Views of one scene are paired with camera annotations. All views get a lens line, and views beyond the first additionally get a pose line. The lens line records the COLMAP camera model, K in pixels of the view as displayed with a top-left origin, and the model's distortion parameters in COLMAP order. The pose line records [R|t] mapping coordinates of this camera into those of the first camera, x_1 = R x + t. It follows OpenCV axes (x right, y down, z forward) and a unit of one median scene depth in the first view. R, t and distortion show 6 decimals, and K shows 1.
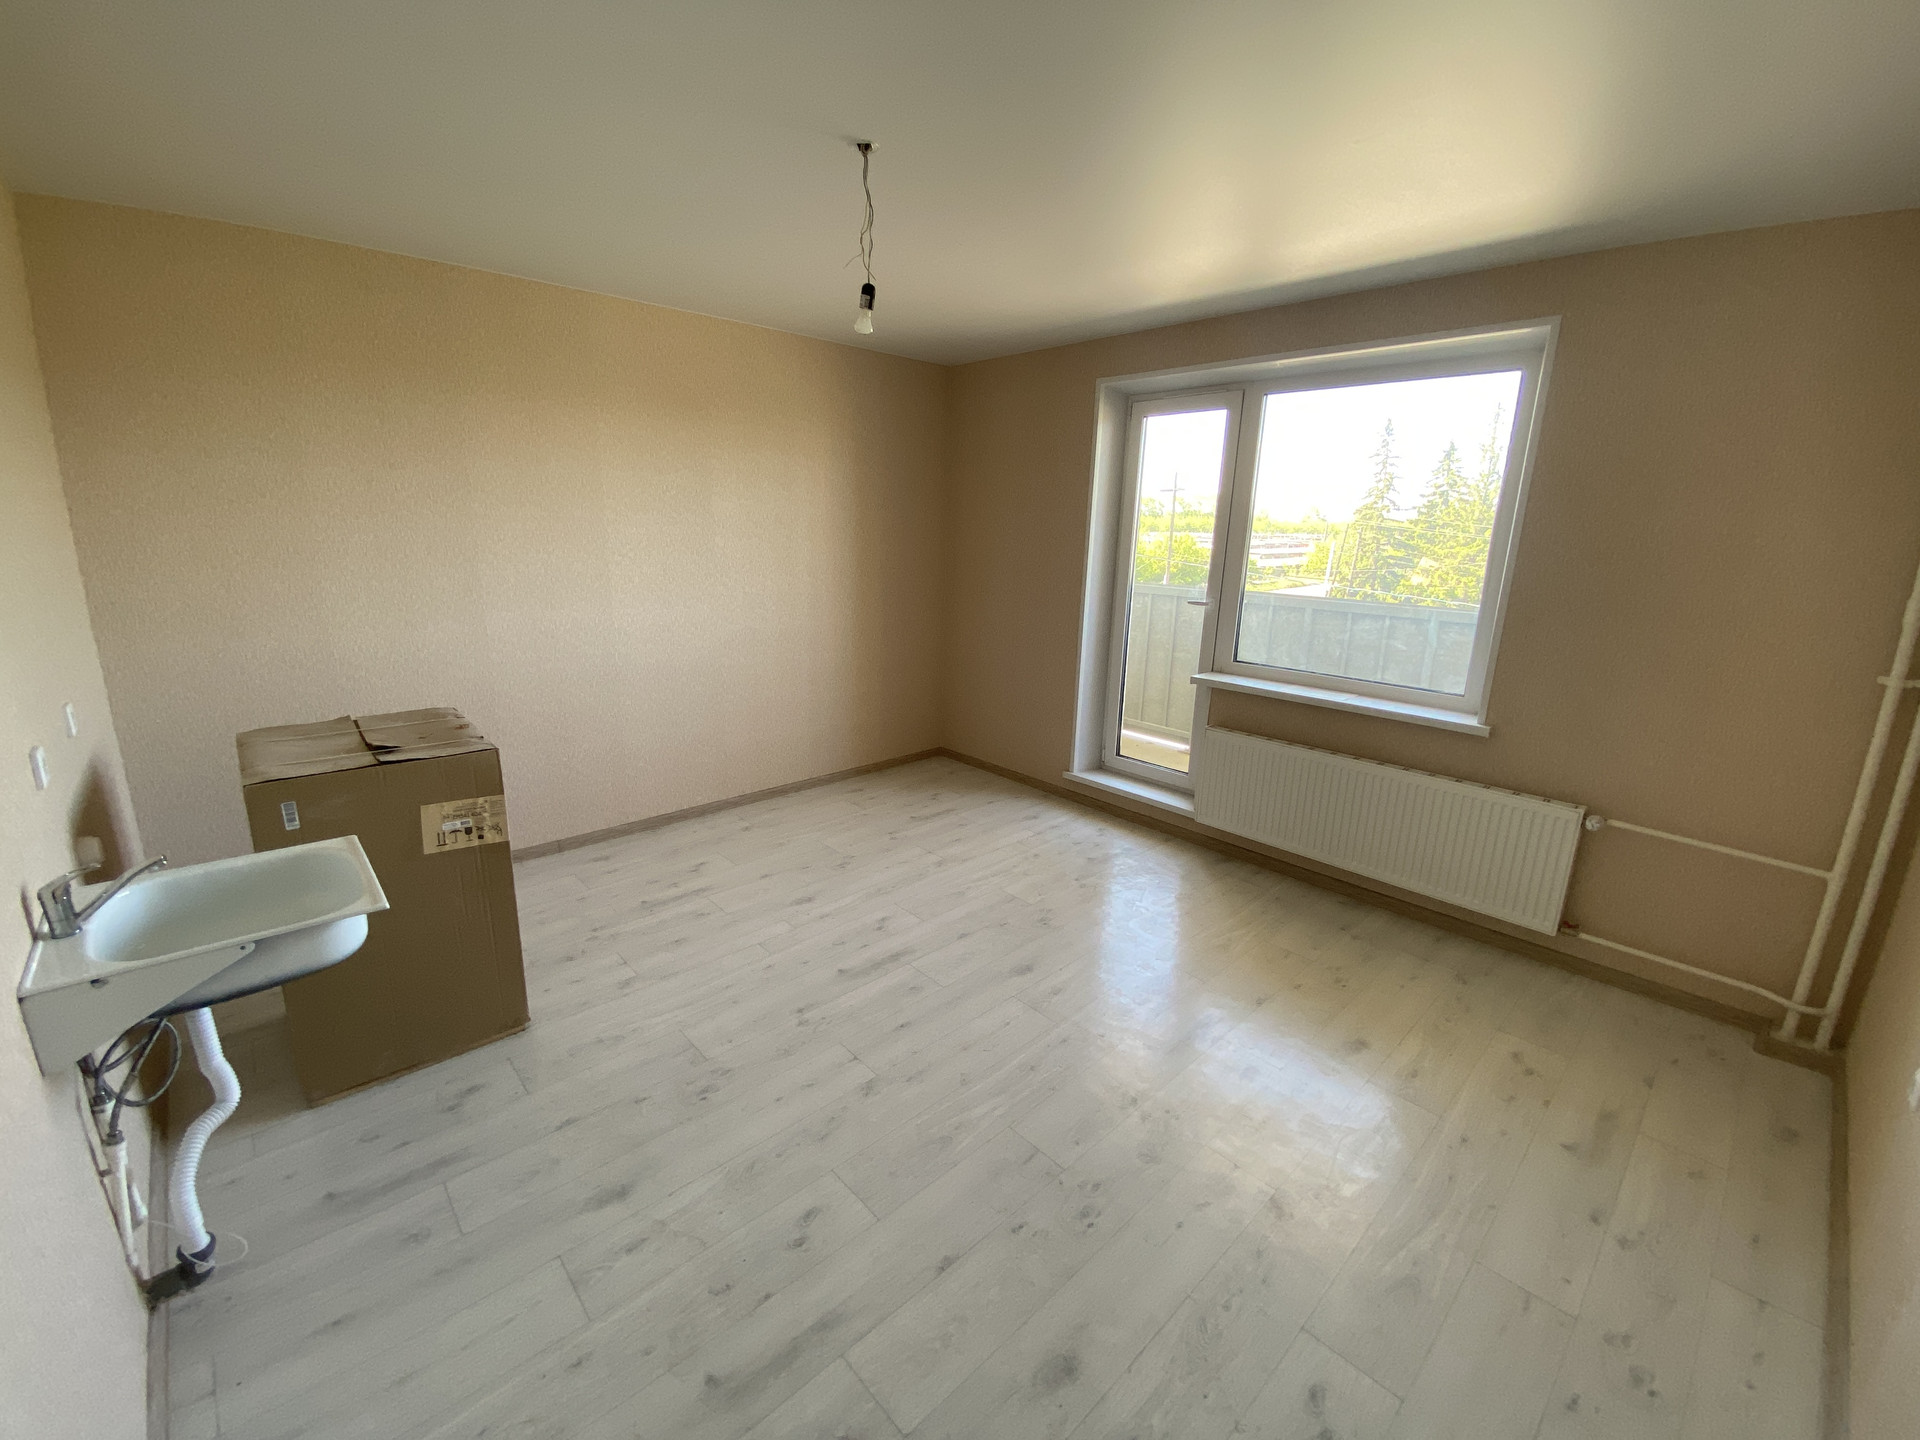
lens RADIAL K [[781.0, 0, 932.2], [0, 781.0, 709.5], [0, 0, 1]] dist [0.019638, -0.022267]
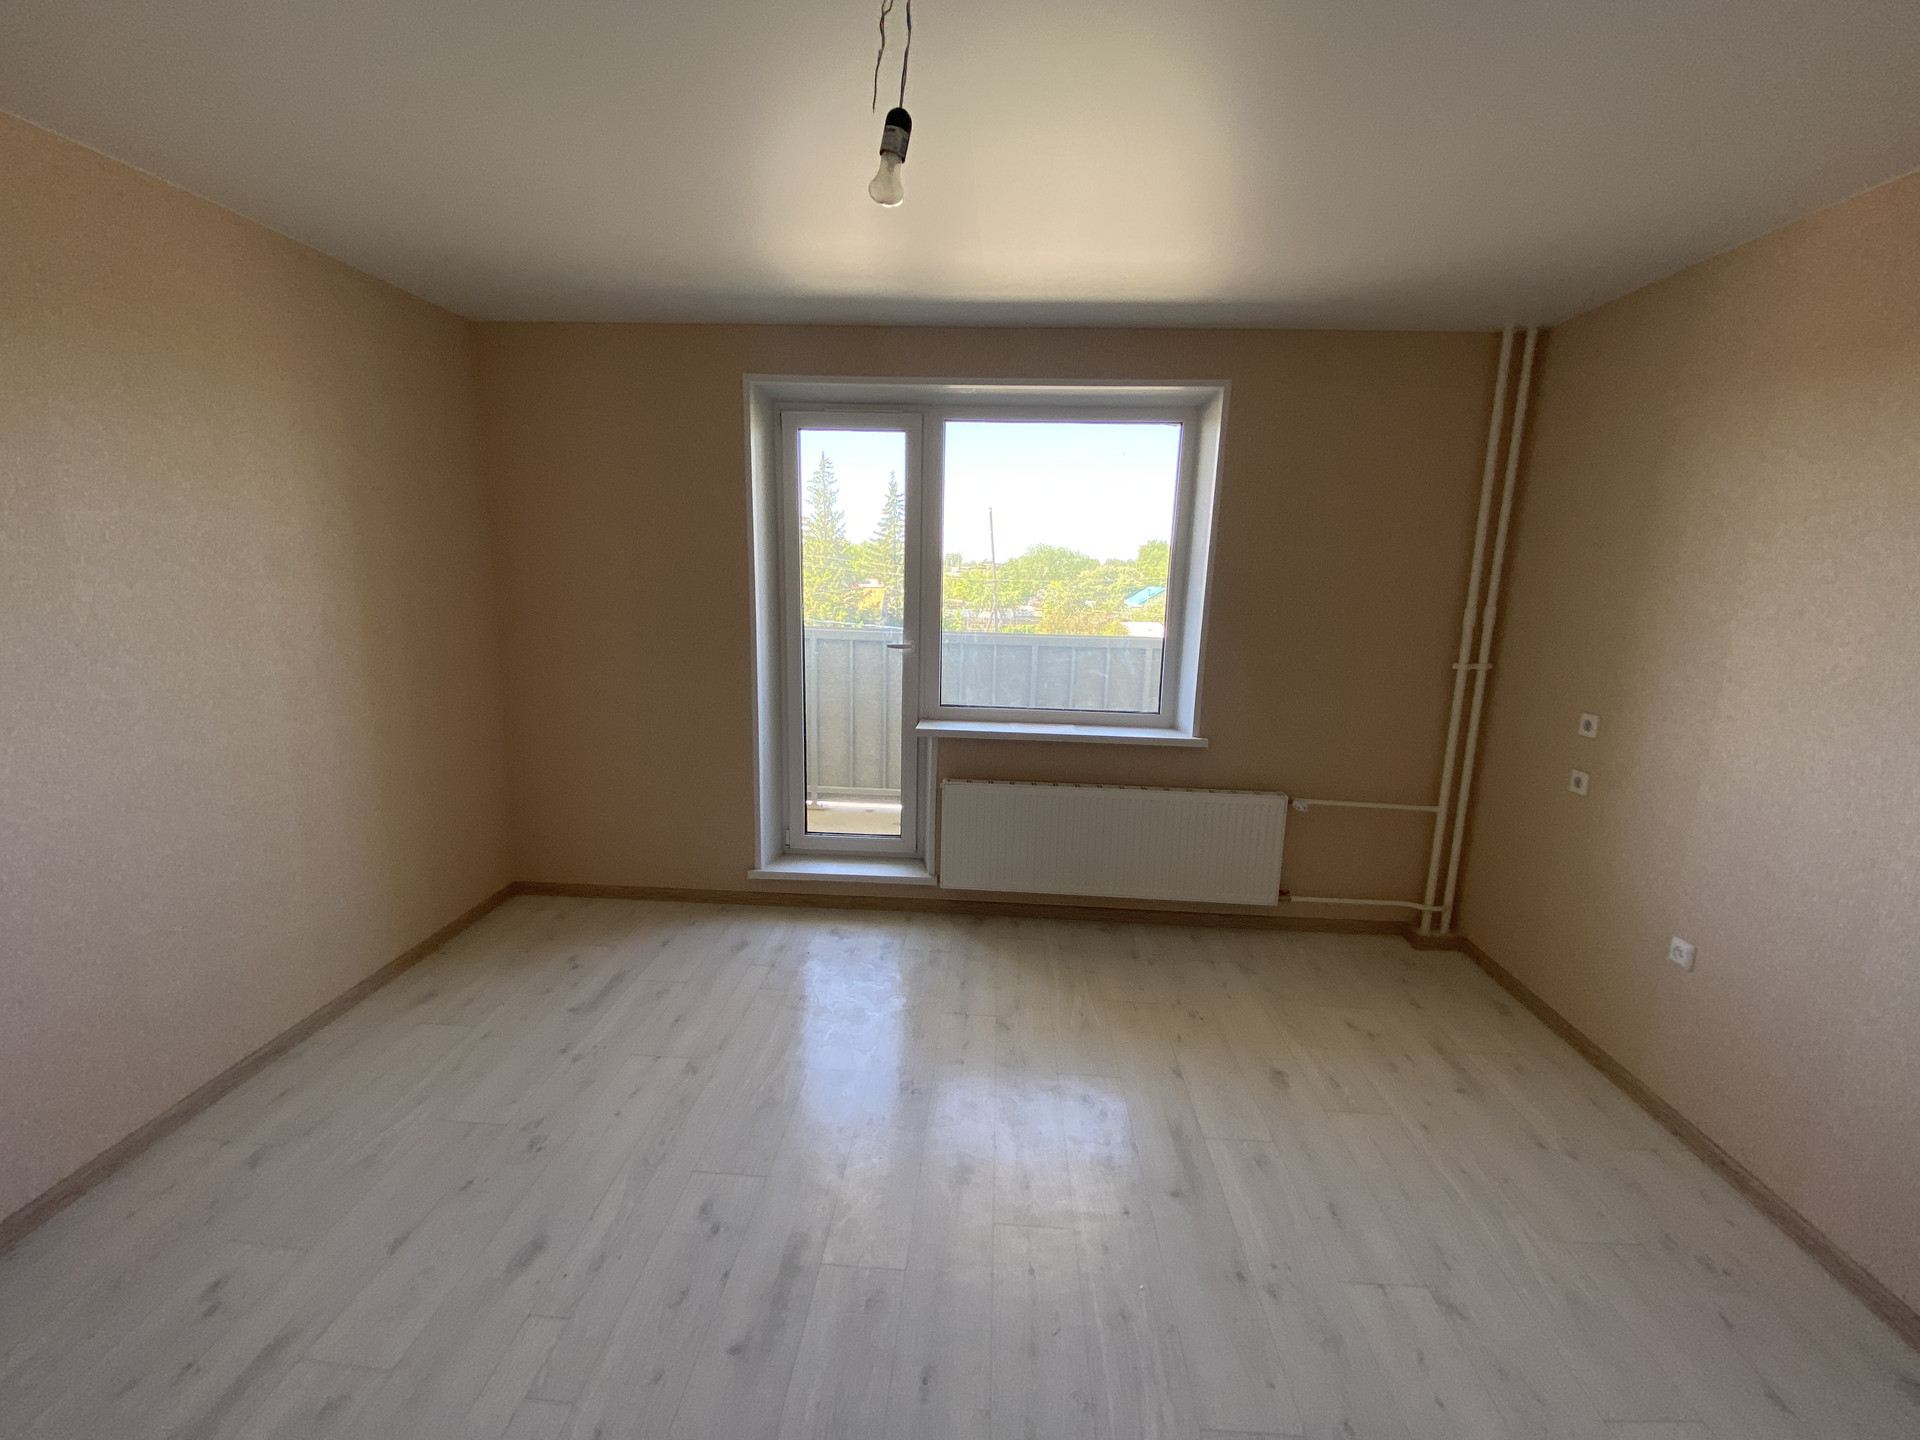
lens RADIAL K [[787.9, 0, 955.2], [0, 787.9, 713.7], [0, 0, 1]] dist [0.028331, -0.023404]
pose [[0.710611, -0.132460, 0.691004, -0.267769], [0.156854, 0.987227, 0.027939, -0.083628], [-0.685878, 0.088533, 0.722311, 0.350922]]
